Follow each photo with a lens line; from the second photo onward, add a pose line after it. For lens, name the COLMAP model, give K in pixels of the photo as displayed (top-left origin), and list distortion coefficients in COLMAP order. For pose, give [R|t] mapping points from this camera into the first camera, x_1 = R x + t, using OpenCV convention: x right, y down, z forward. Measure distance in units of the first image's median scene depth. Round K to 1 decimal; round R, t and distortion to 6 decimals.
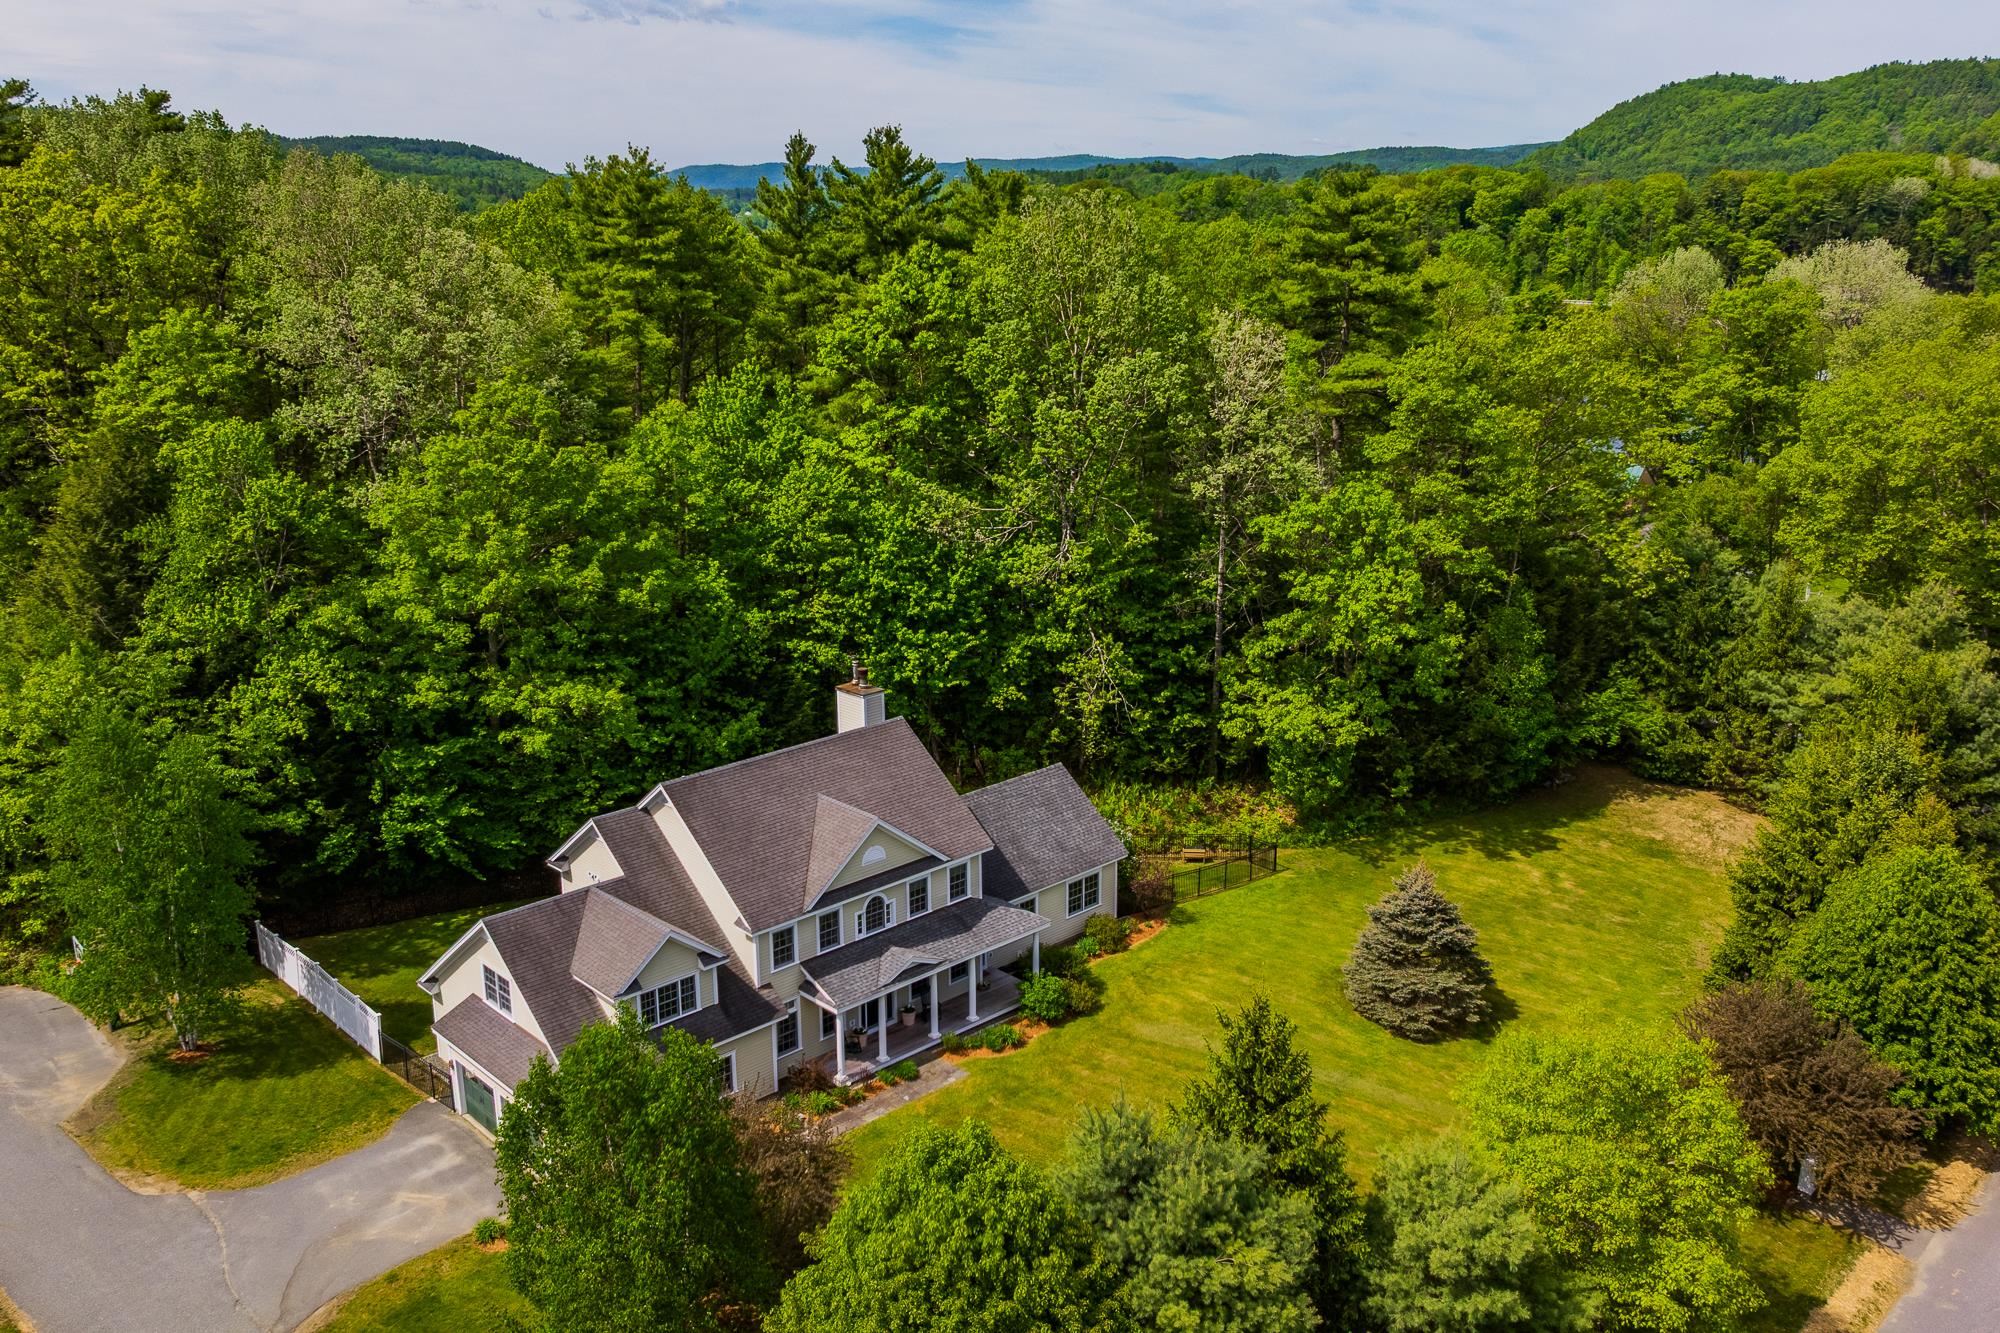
lens RADIAL K [[1623.5, 0, 1000.0], [0, 1623.5, 666.5], [0, 0, 1]] dist [-0.010417, -0.005615]
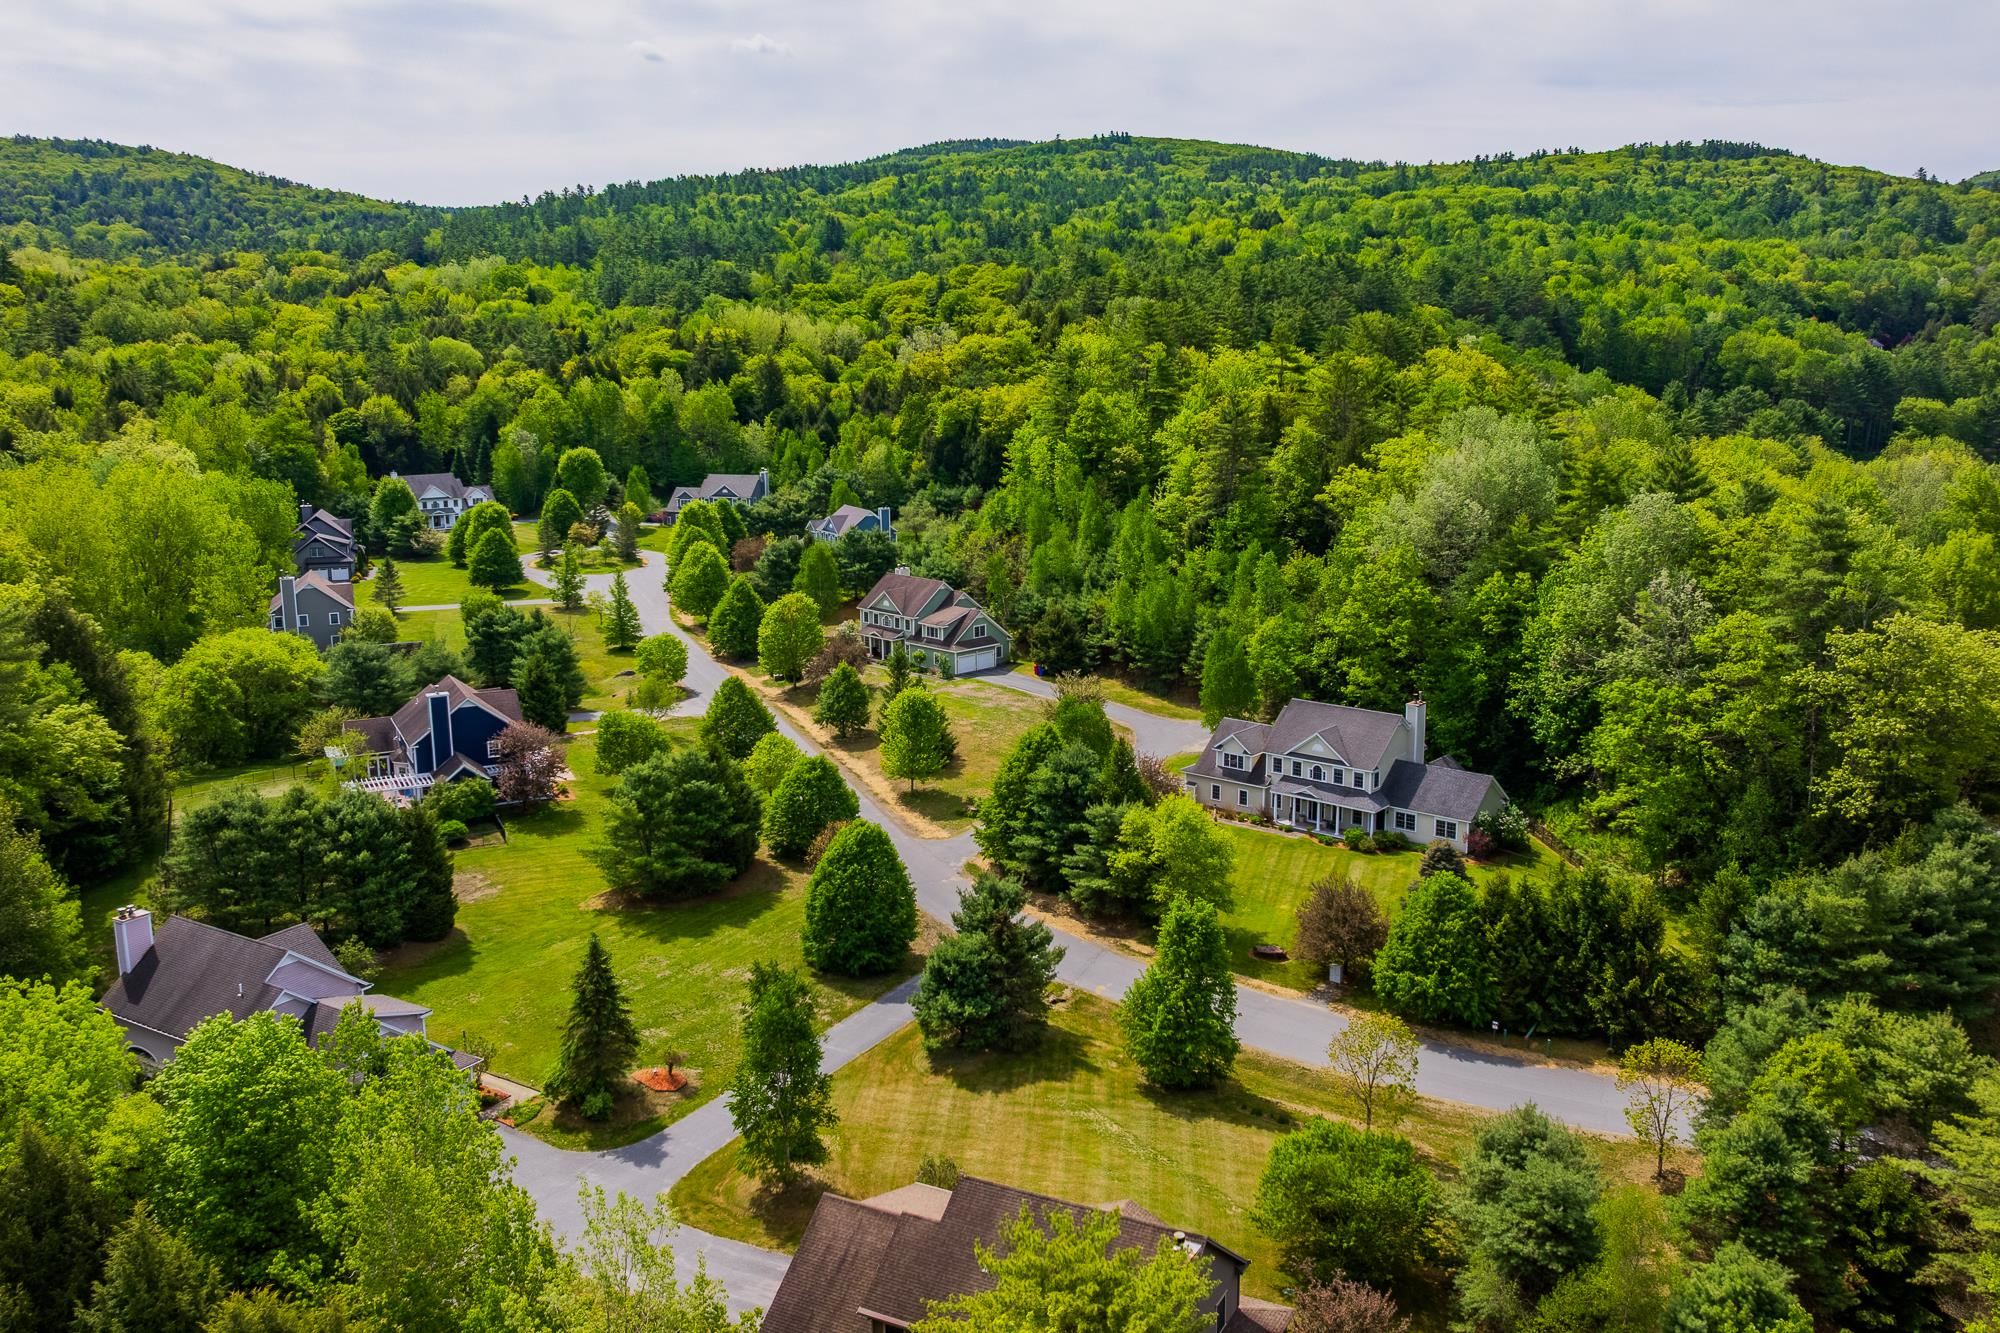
lens RADIAL K [[1623.5, 0, 1000.0], [0, 1623.5, 666.5], [0, 0, 1]] dist [-0.010417, -0.005615]
pose [[0.120278, 0.218866, -0.968313, 1.733485], [-0.256623, 0.949097, 0.182646, -0.256328], [0.958998, 0.226523, 0.170322, 0.061736]]
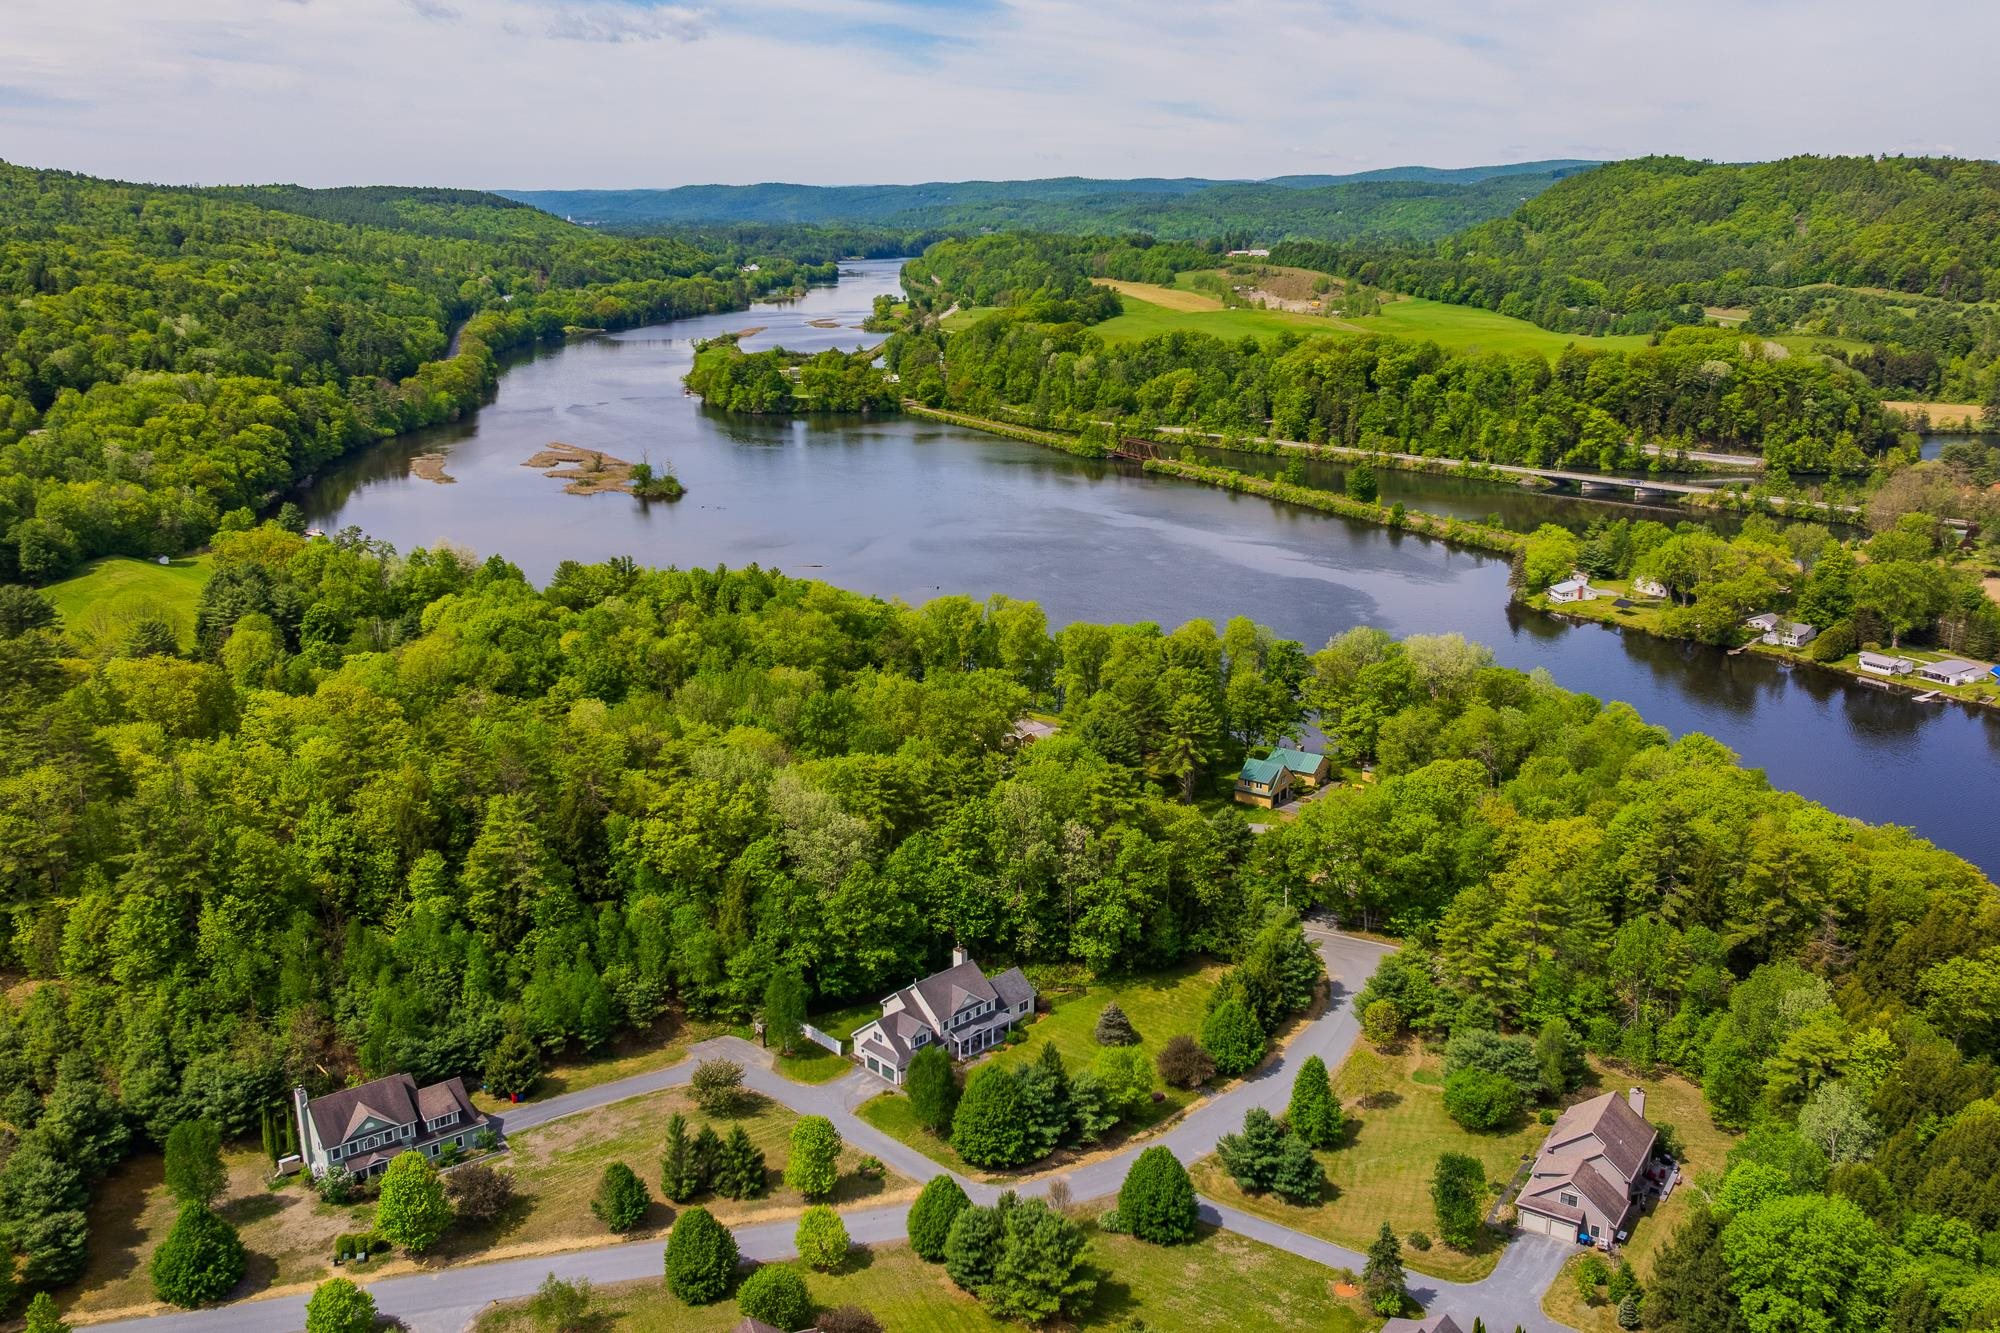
lens RADIAL K [[1623.5, 0, 1000.0], [0, 1623.5, 666.5], [0, 0, 1]] dist [-0.010417, -0.005615]
pose [[0.999986, -0.001274, 0.005103, -0.014385], [0.001295, 0.999991, -0.004055, -0.518057], [-0.005097, 0.004061, 0.999979, -2.235606]]
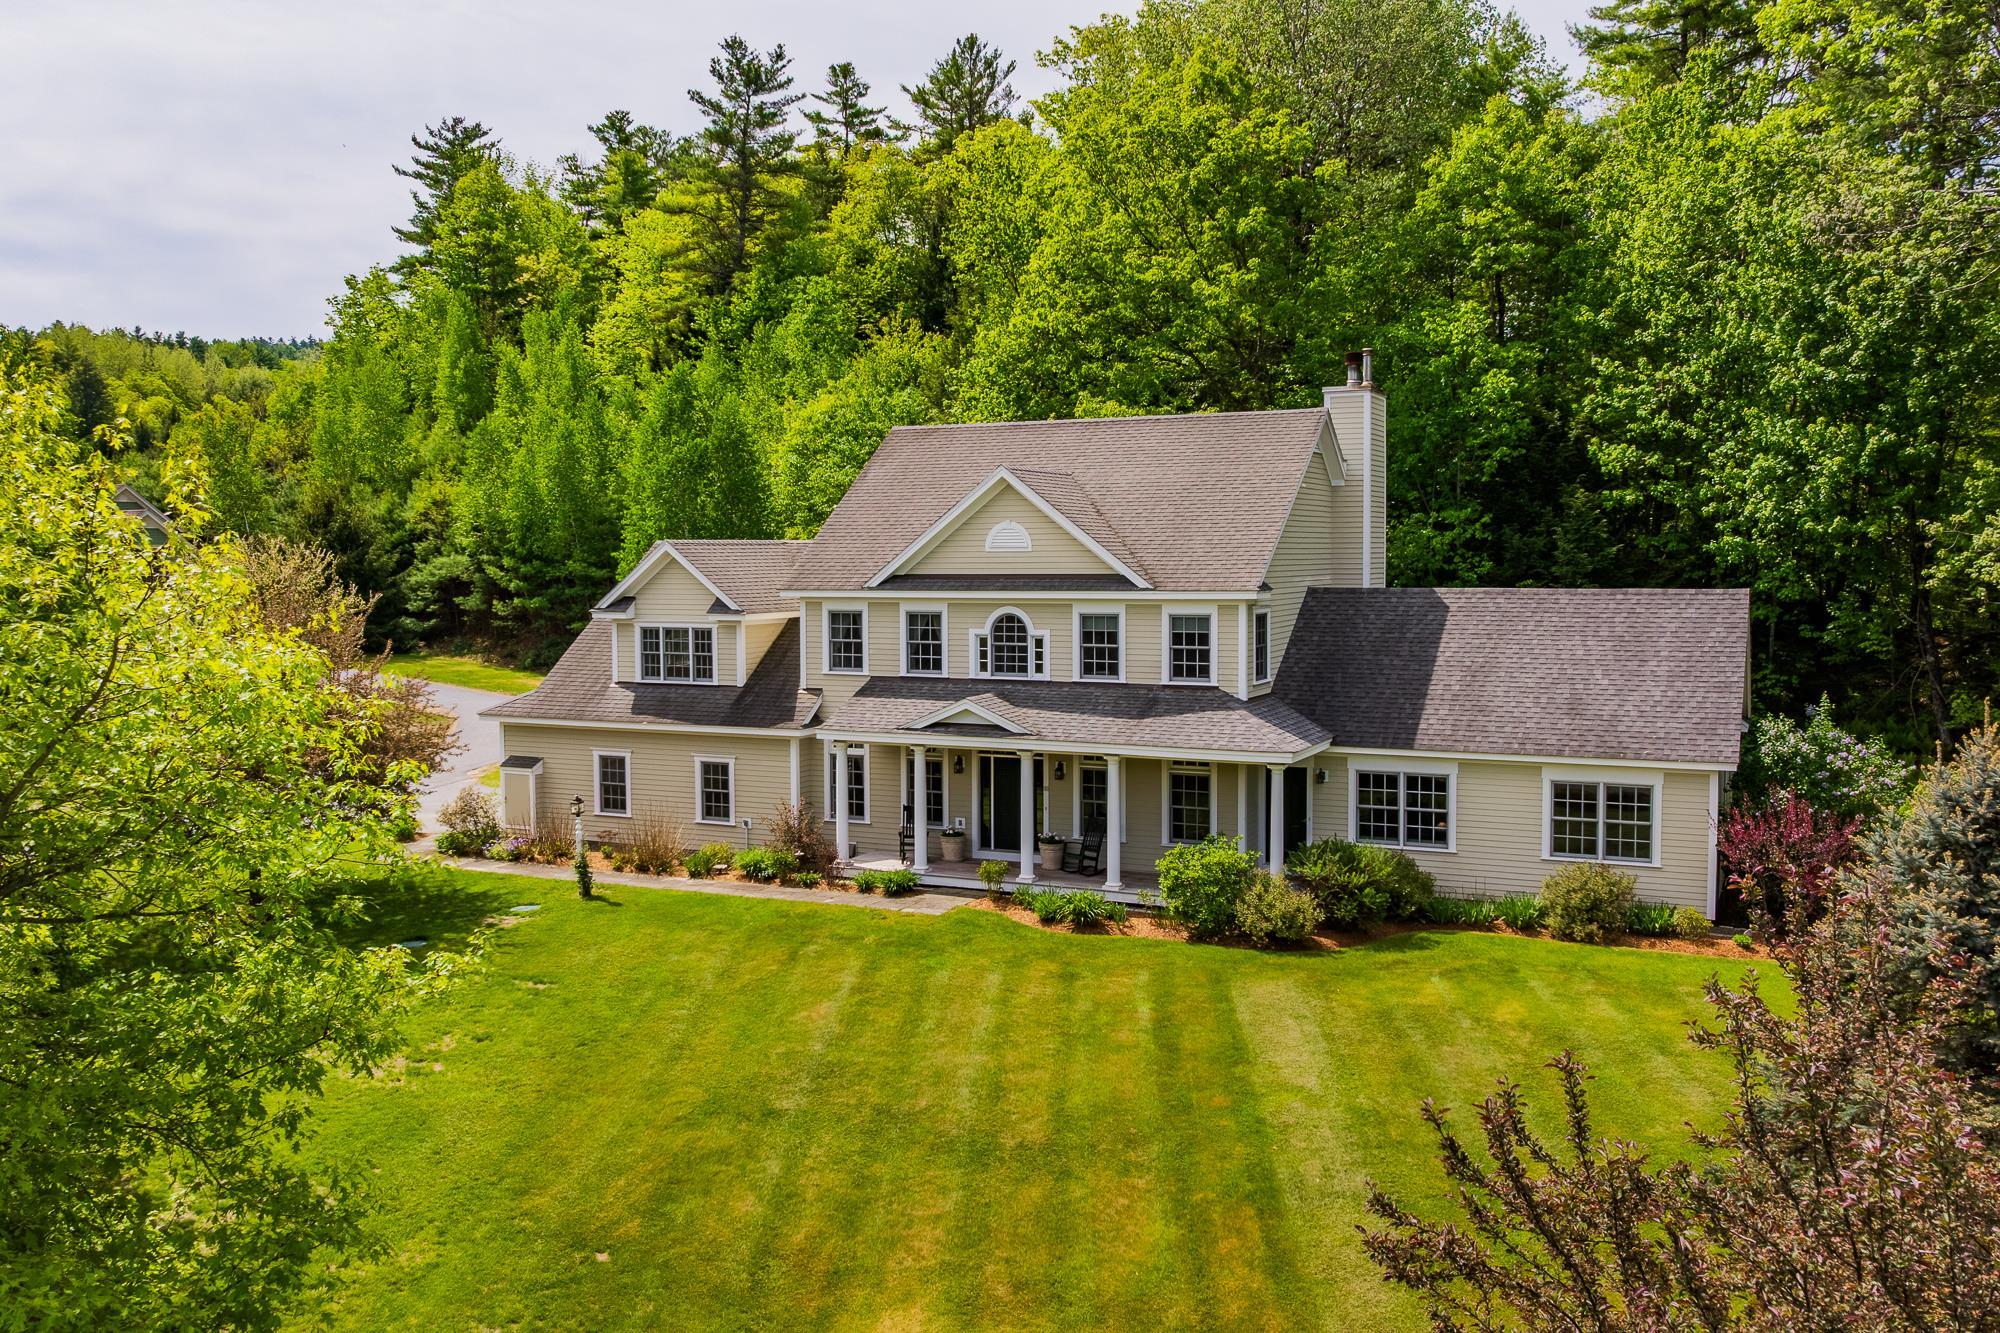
lens RADIAL K [[1623.5, 0, 1000.0], [0, 1623.5, 666.5], [0, 0, 1]] dist [-0.010417, -0.005615]
pose [[0.365145, 0.075913, -0.927850, 0.368322], [-0.246890, 0.968878, -0.017891, 0.133723], [0.897616, 0.235609, 0.372523, 0.607037]]
